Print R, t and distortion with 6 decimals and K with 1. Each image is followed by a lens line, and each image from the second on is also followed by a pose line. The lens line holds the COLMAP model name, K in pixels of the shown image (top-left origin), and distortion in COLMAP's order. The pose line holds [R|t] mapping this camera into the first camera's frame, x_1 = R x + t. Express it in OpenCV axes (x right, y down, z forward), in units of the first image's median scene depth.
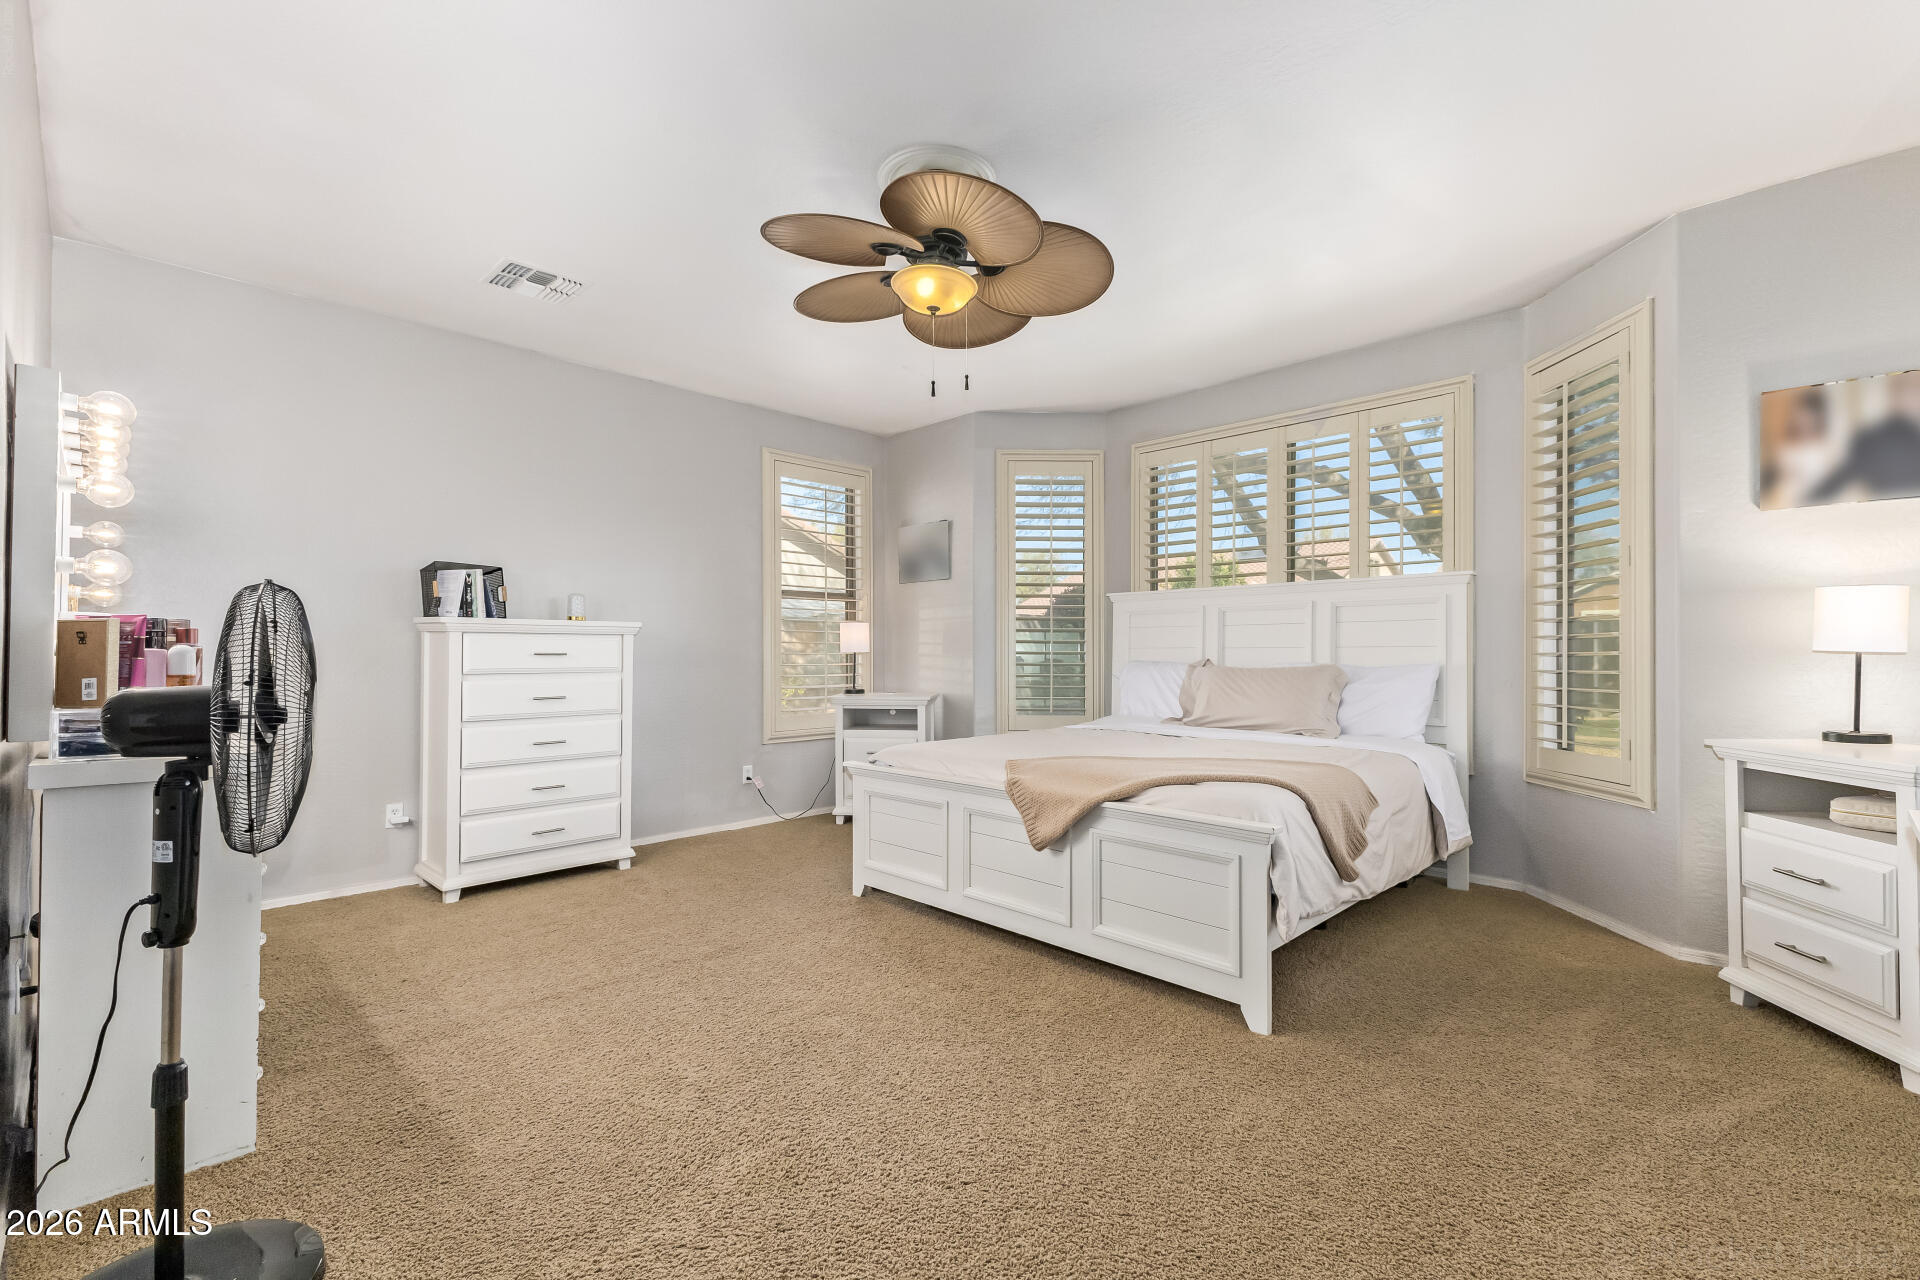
lens RADIAL K [[835.0, 0, 960.0], [0, 835.0, 656.6], [0, 0, 1]] dist [0.012125, 0.000281]
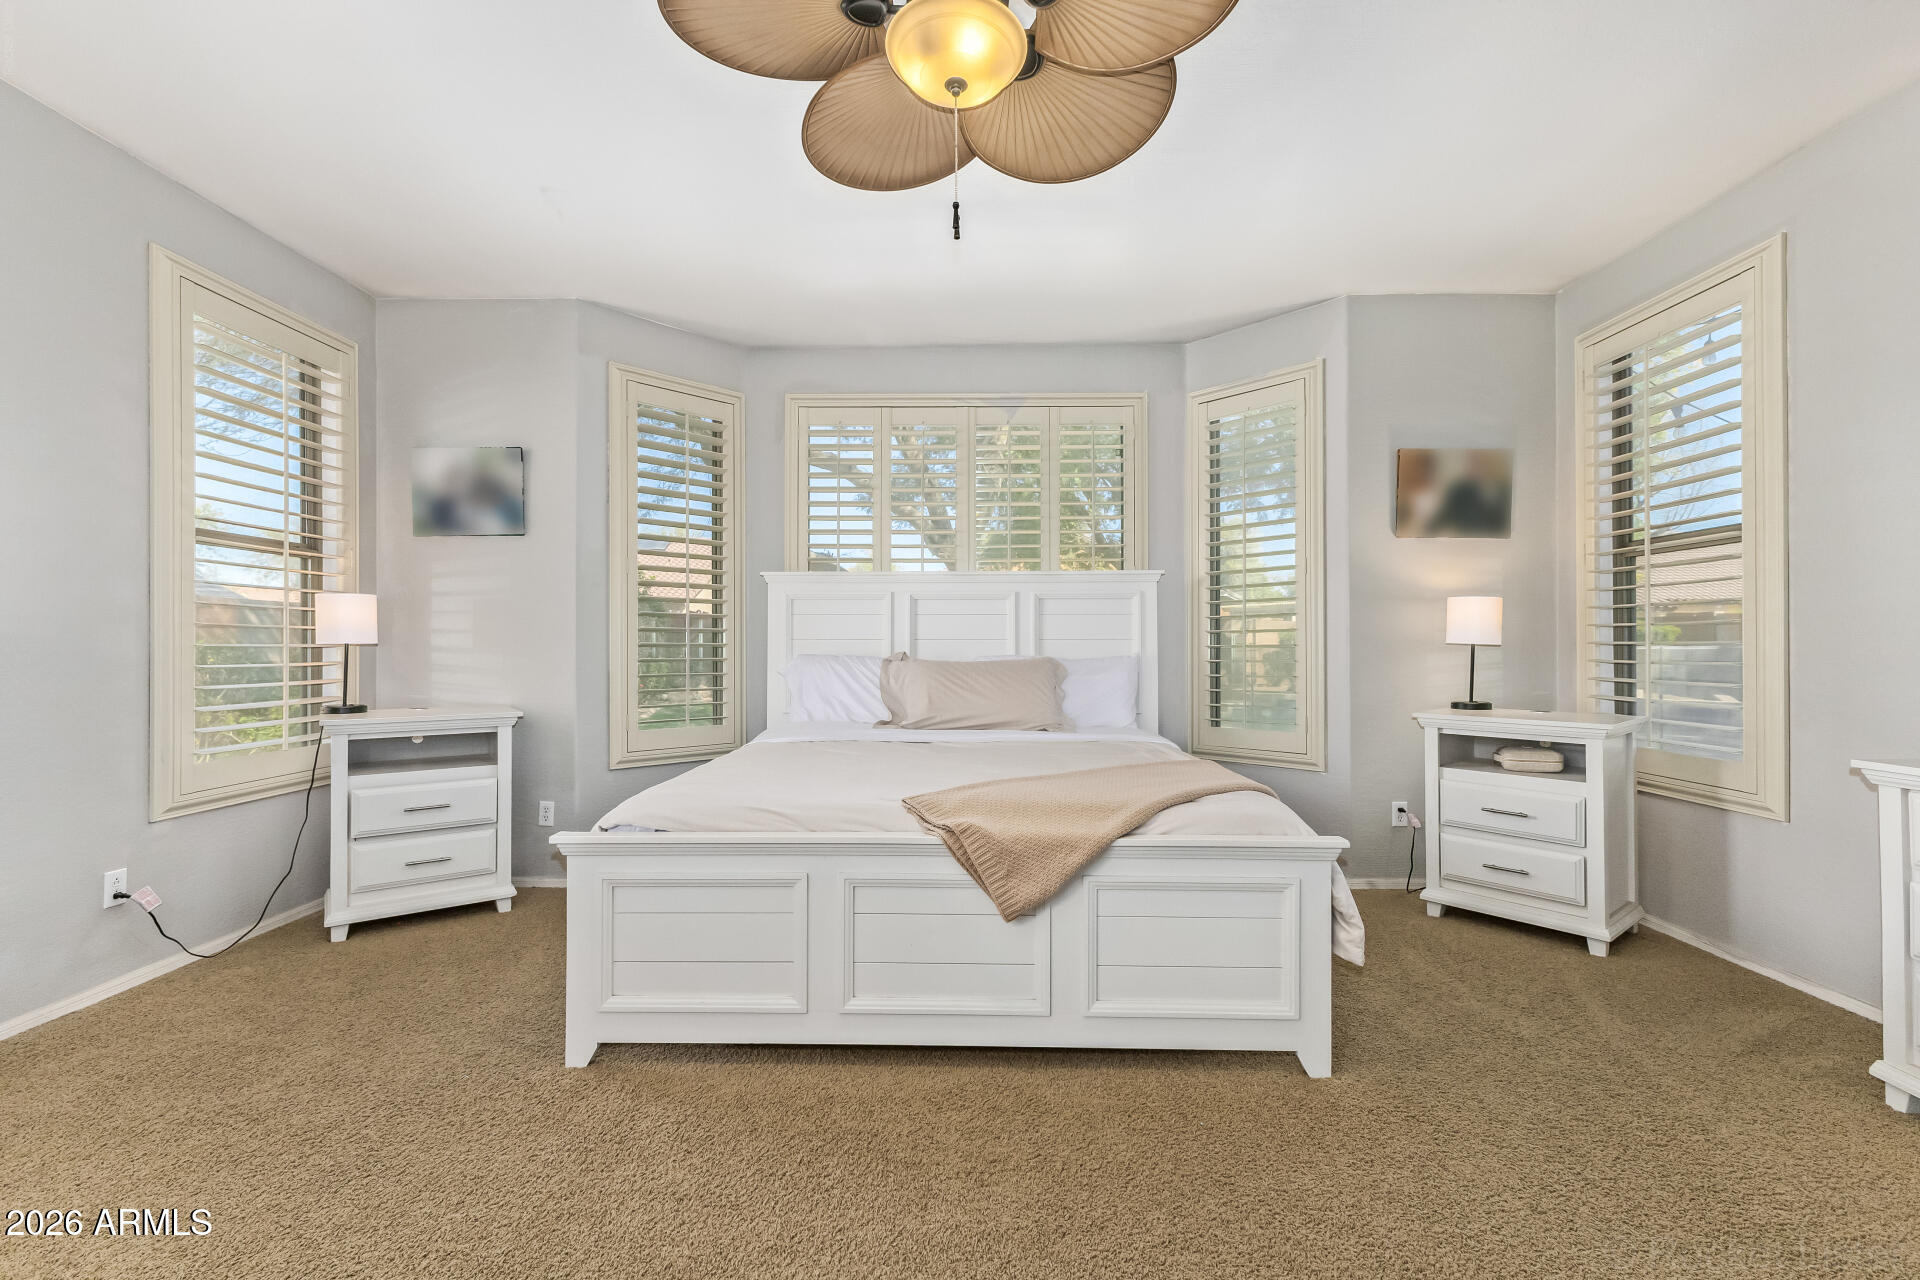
lens RADIAL K [[817.5, 0, 948.9], [0, 817.5, 650.0], [0, 0, 1]] dist [0.008673, -0.000223]
pose [[0.720898, -0.002997, 0.693034, -0.373872], [0.003429, 0.999994, 0.000758, 0.000296], [-0.693032, 0.001830, 0.720904, 0.469850]]
